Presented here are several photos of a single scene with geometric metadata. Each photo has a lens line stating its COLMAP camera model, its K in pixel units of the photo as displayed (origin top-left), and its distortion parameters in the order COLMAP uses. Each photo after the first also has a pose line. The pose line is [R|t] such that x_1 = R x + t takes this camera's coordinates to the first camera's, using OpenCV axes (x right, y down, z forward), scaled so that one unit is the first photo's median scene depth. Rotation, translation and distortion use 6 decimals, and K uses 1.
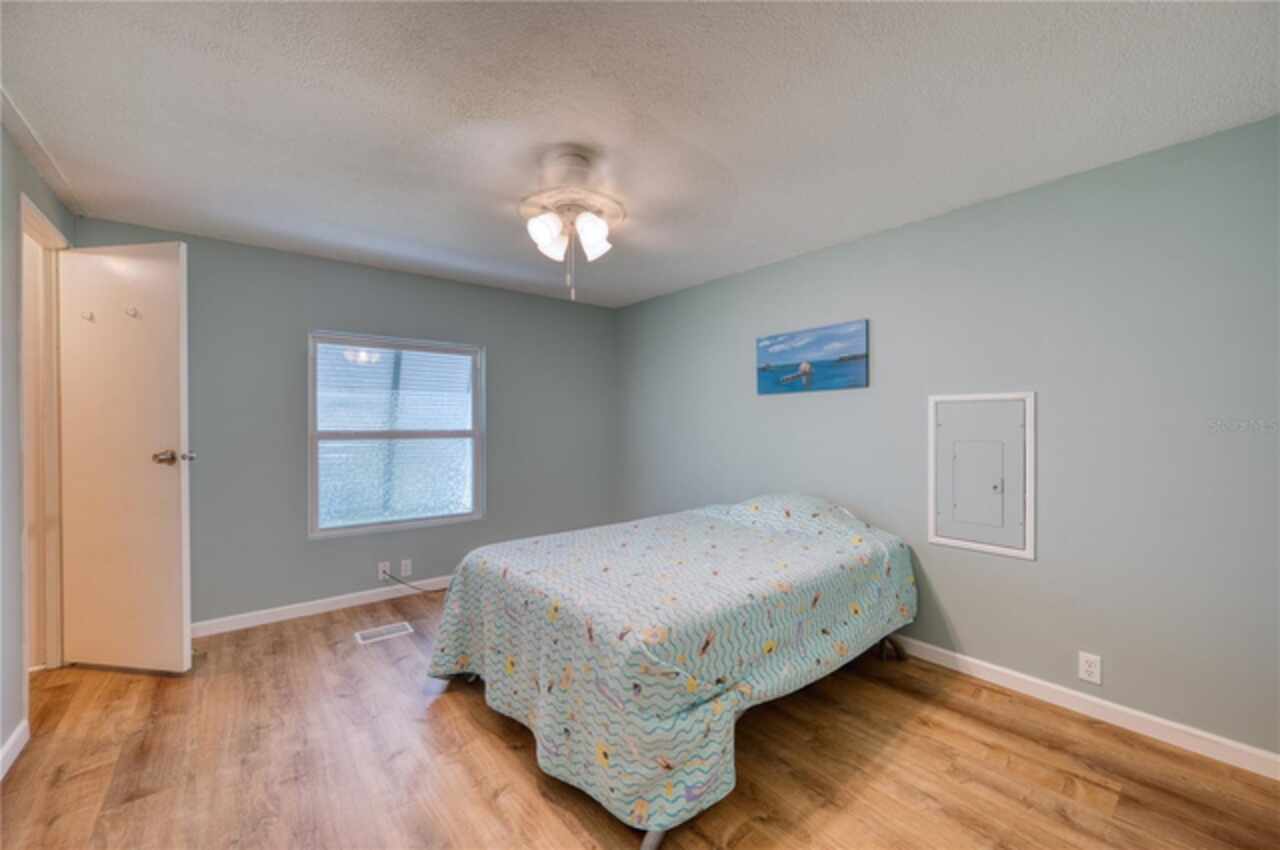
lens RADIAL K [[501.2, 0, 635.2], [0, 501.2, 429.5], [0, 0, 1]] dist [0.002312, 0.000369]
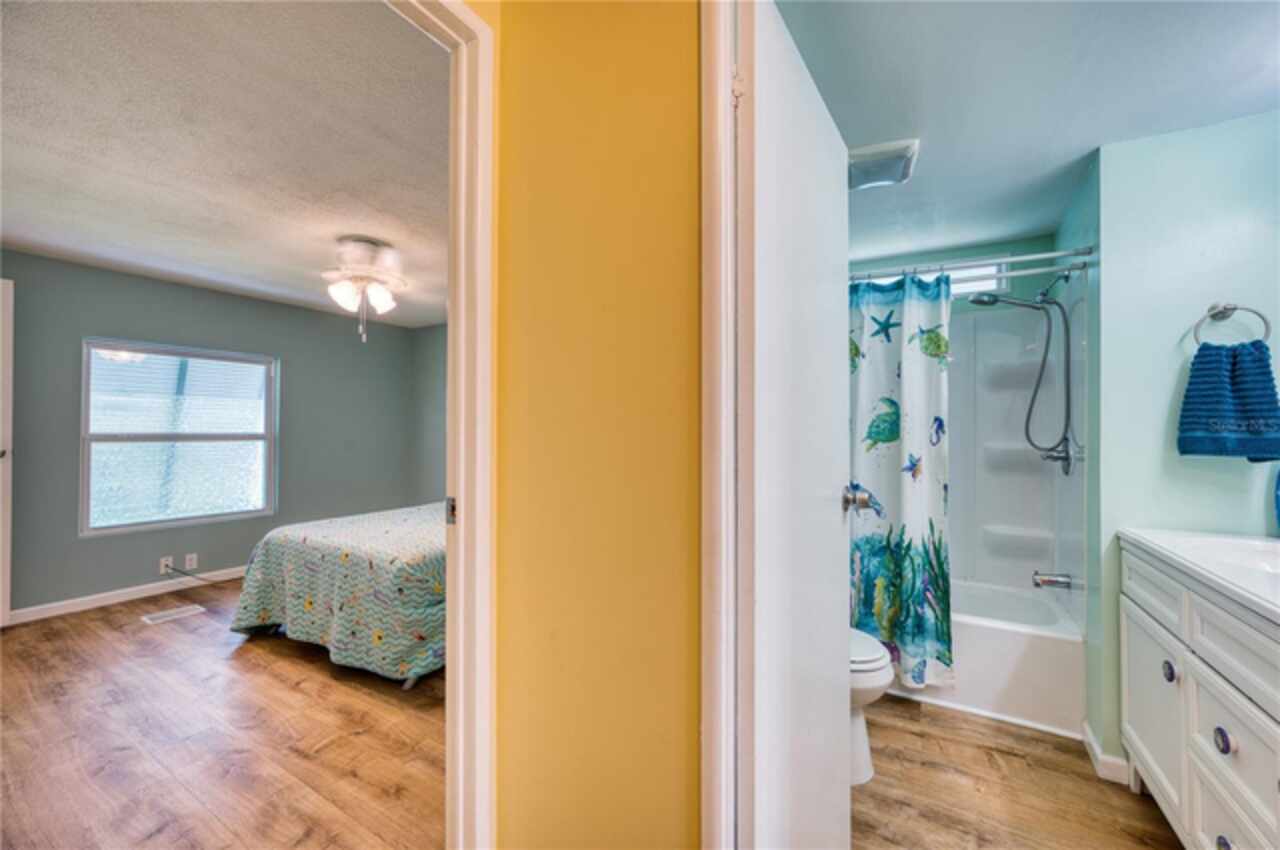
lens RADIAL K [[508.5, 0, 639.5], [0, 508.5, 427.6], [0, 0, 1]] dist [-0.000599, 0.000209]
pose [[0.938690, 0.011917, 0.344557, 0.116161], [-0.007671, 0.999877, -0.013683, -0.005357], [-0.344677, 0.010201, 0.938666, -0.625543]]
